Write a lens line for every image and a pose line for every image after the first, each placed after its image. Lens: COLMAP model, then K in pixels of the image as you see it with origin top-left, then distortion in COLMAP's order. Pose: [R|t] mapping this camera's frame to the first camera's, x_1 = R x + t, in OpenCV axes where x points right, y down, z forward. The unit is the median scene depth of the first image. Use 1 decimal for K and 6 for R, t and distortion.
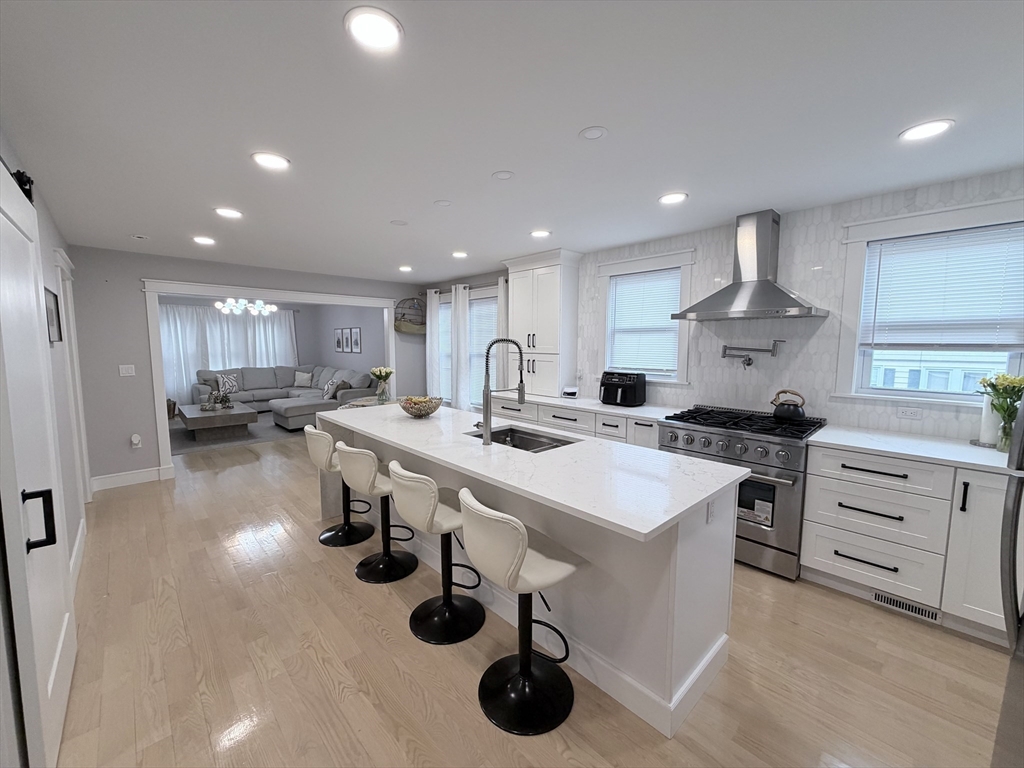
lens RADIAL K [[397.8, 0, 508.1], [0, 397.8, 379.5], [0, 0, 1]] dist [0.000313, 0.000138]
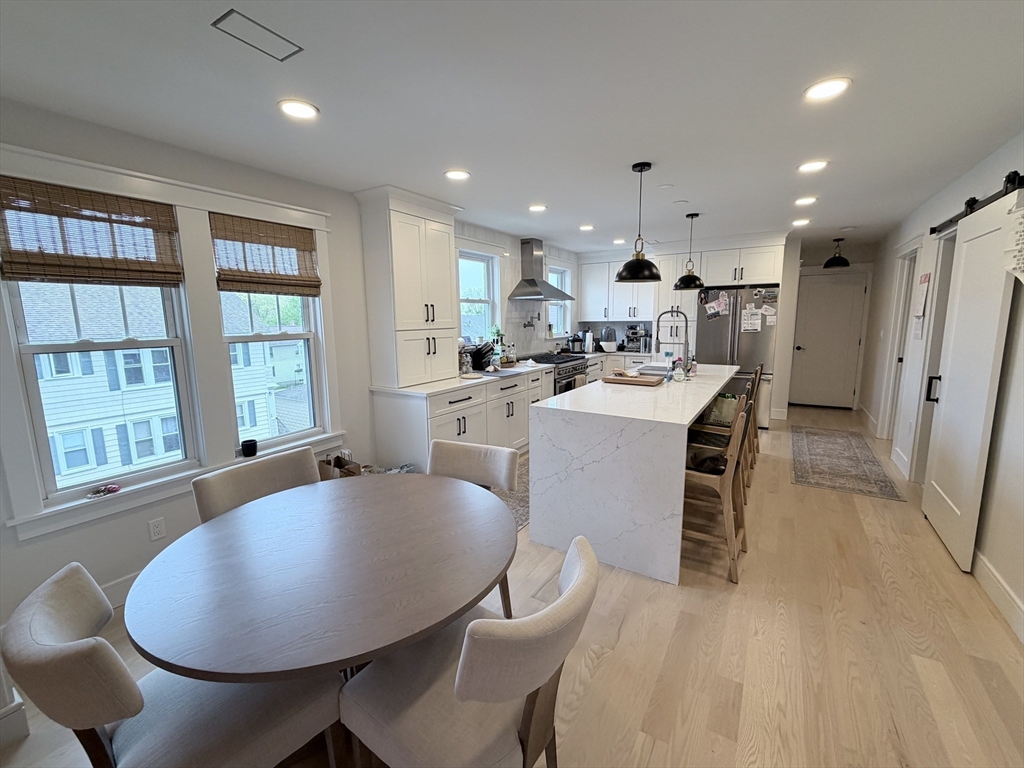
lens RADIAL K [[420.5, 0, 520.8], [0, 420.5, 381.9], [0, 0, 1]] dist [0.000017, -0.000008]
pose [[-0.240940, -0.145643, 0.959550, -1.041817], [0.103044, 0.979249, 0.174507, -0.120047], [-0.965054, 0.140922, -0.220933, 1.364970]]
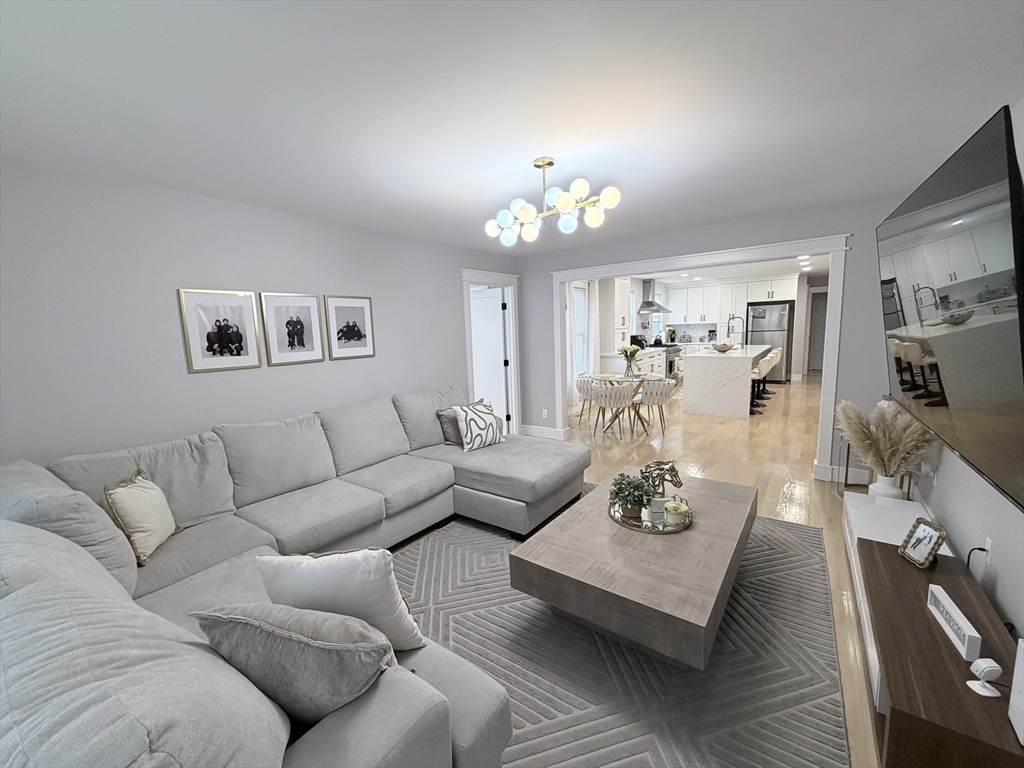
lens RADIAL K [[401.7, 0, 505.0], [0, 401.7, 382.8], [0, 0, 1]] dist [-0.000671, -0.000205]
pose [[-0.144079, -0.131113, 0.980842, -2.081287], [0.129626, 0.980142, 0.150061, -0.213411], [-0.981039, 0.148763, -0.124222, 2.301655]]
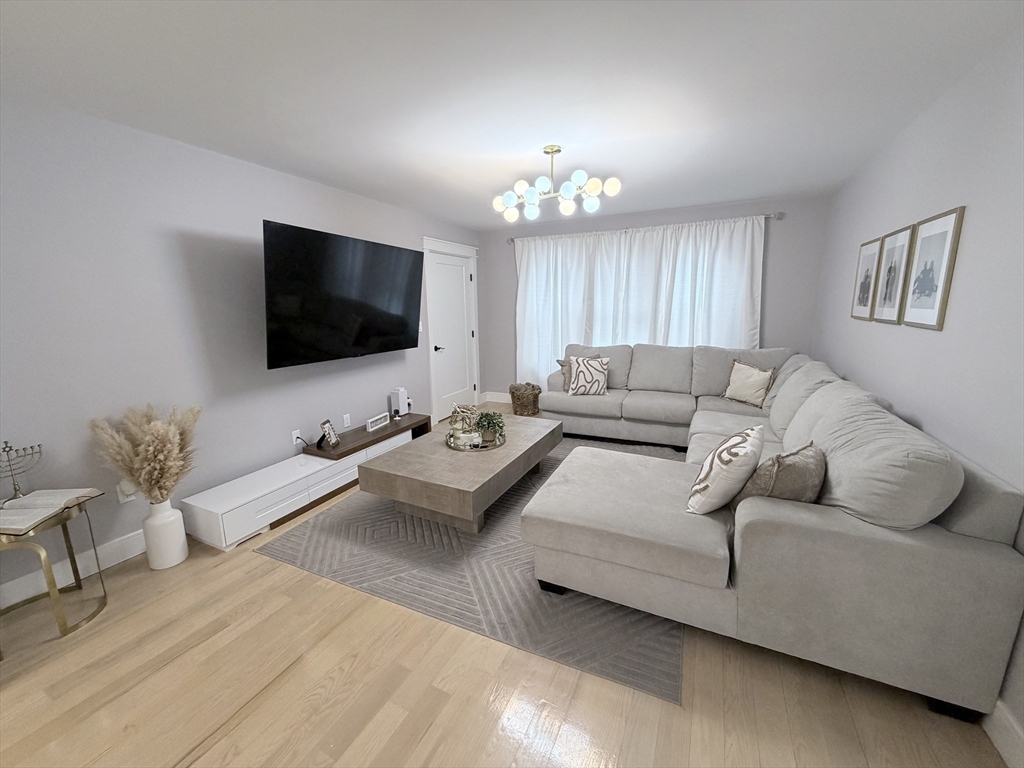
lens RADIAL K [[410.3, 0, 512.0], [0, 410.3, 384.0], [0, 0, 1]] dist [0.001270, 0.000331]
pose [[0.343772, 0.176535, -0.922310, -0.591503], [-0.072123, 0.984233, 0.161505, -0.140998], [0.936280, 0.010999, 0.351084, 1.752120]]
